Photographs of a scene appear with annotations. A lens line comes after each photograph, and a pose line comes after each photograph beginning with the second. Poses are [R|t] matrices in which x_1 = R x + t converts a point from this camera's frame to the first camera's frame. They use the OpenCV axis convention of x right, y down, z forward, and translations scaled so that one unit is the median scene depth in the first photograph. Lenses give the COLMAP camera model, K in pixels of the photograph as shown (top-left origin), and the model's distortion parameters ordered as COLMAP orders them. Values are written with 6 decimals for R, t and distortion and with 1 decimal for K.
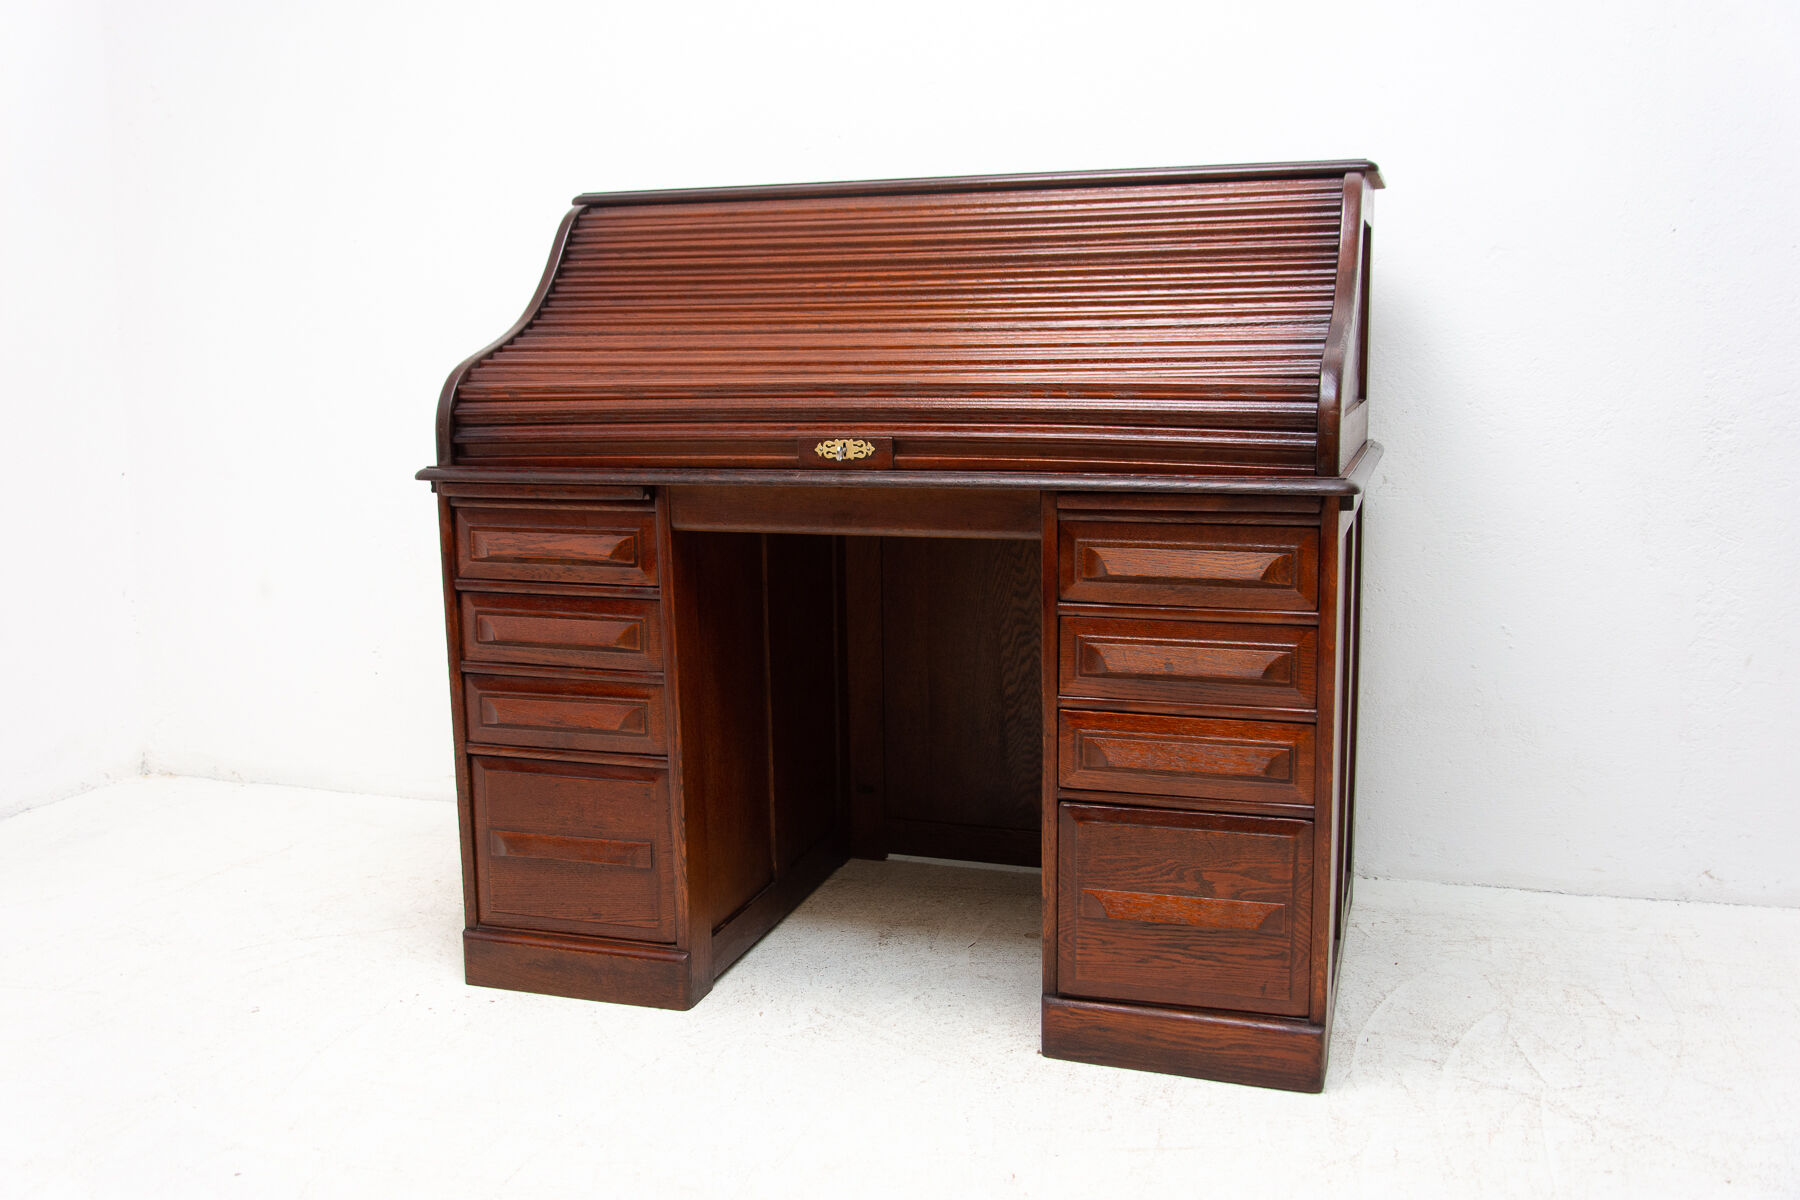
lens RADIAL K [[1678.9, 0, 872.8], [0, 1678.9, 599.2], [0, 0, 1]] dist [-0.030822, 0.021254]
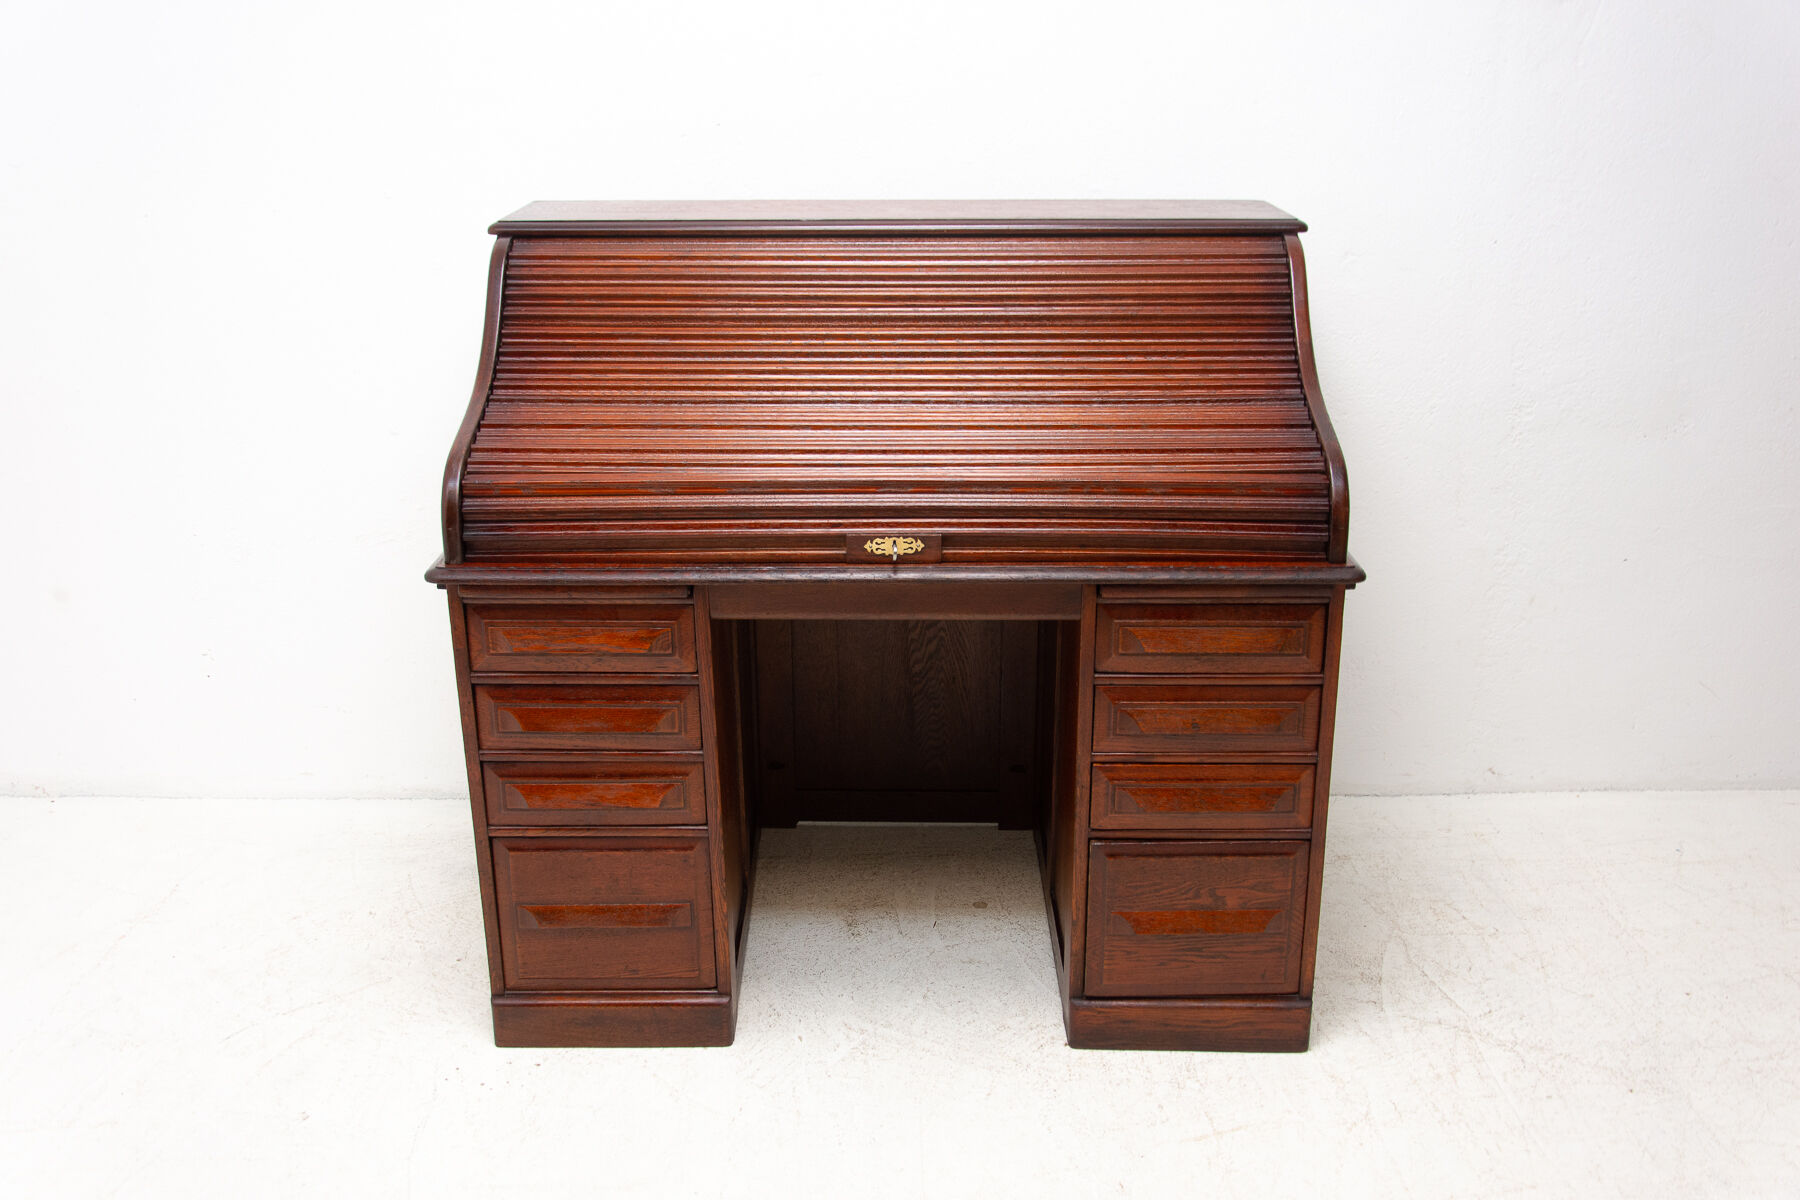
lens RADIAL K [[1718.4, 0, 884.0], [0, 1718.4, 605.3], [0, 0, 1]] dist [-0.021125, -0.028841]
pose [[0.951095, -0.093850, 0.294298, -0.320098], [0.039484, 0.981850, 0.185506, -0.235515], [-0.306366, -0.164813, 0.937537, -0.013758]]
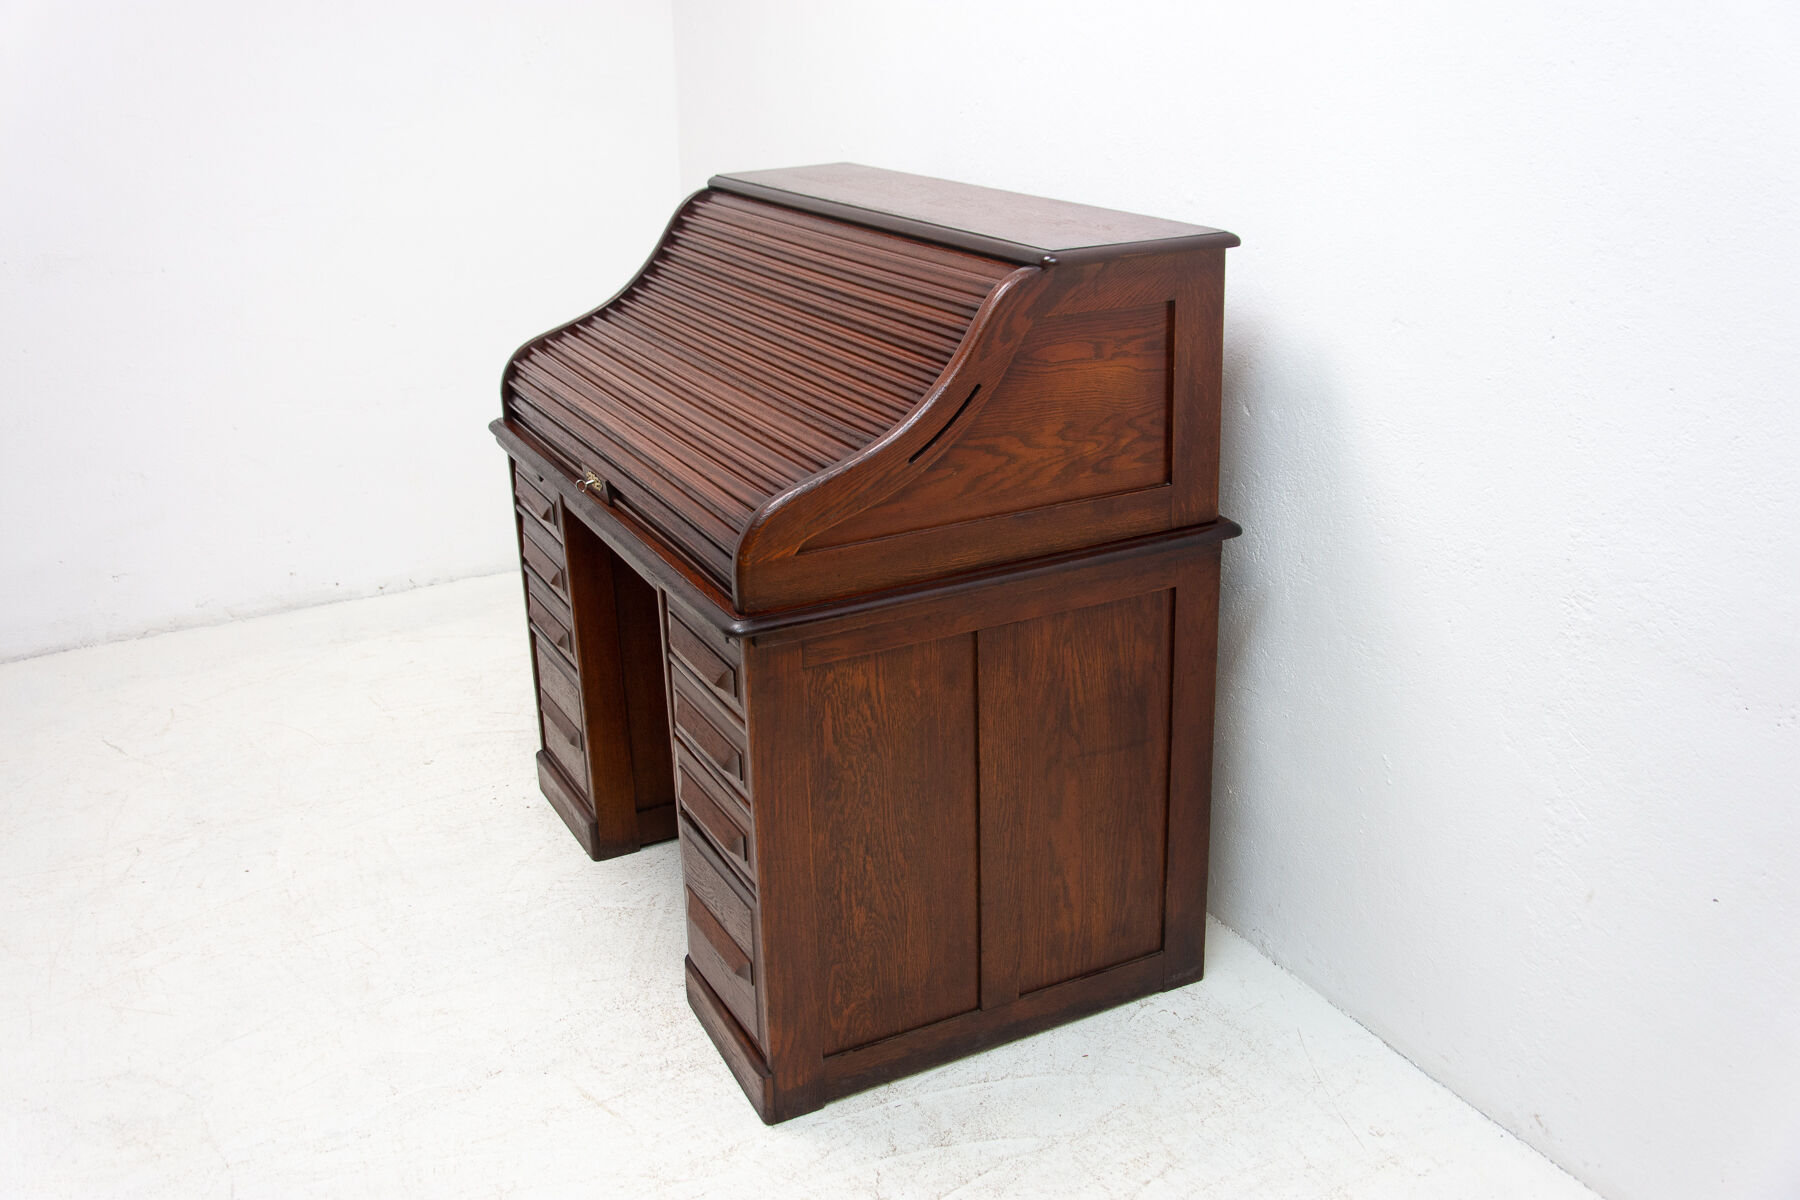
lens RADIAL K [[1678.9, 0, 872.8], [0, 1678.9, 599.2], [0, 0, 1]] dist [-0.030822, 0.021254]
pose [[0.701217, 0.231535, -0.674304, 0.894205], [-0.079799, 0.965343, 0.248484, -0.301564], [0.708468, -0.120433, 0.695391, 0.271082]]
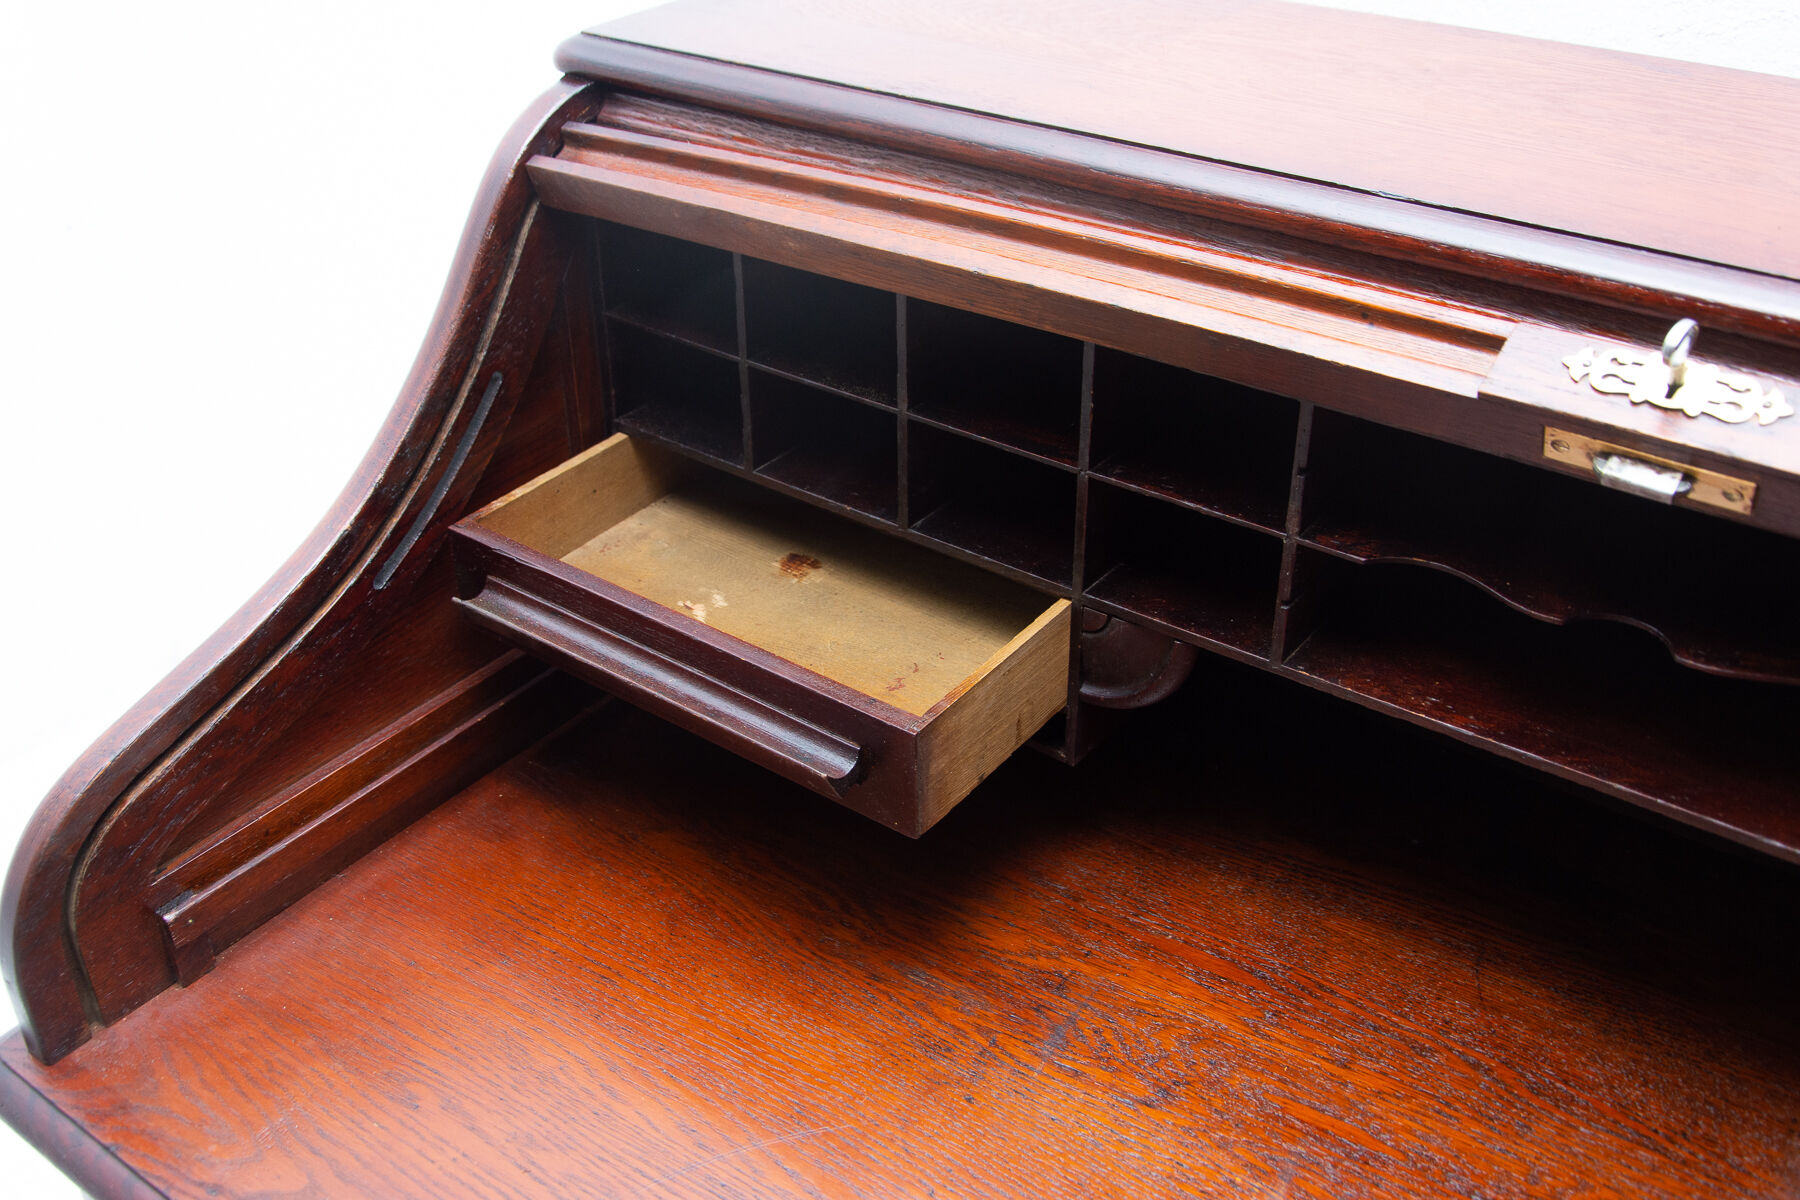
lens RADIAL K [[1764.8, 0, 876.9], [0, 1764.8, 599.0], [0, 0, 1]] dist [-0.031416, 0.008512]
pose [[0.950995, 0.162465, -0.263086, -0.002245], [-0.044862, 0.914334, 0.402468, -0.334288], [0.305936, -0.370942, 0.876816, 0.776847]]
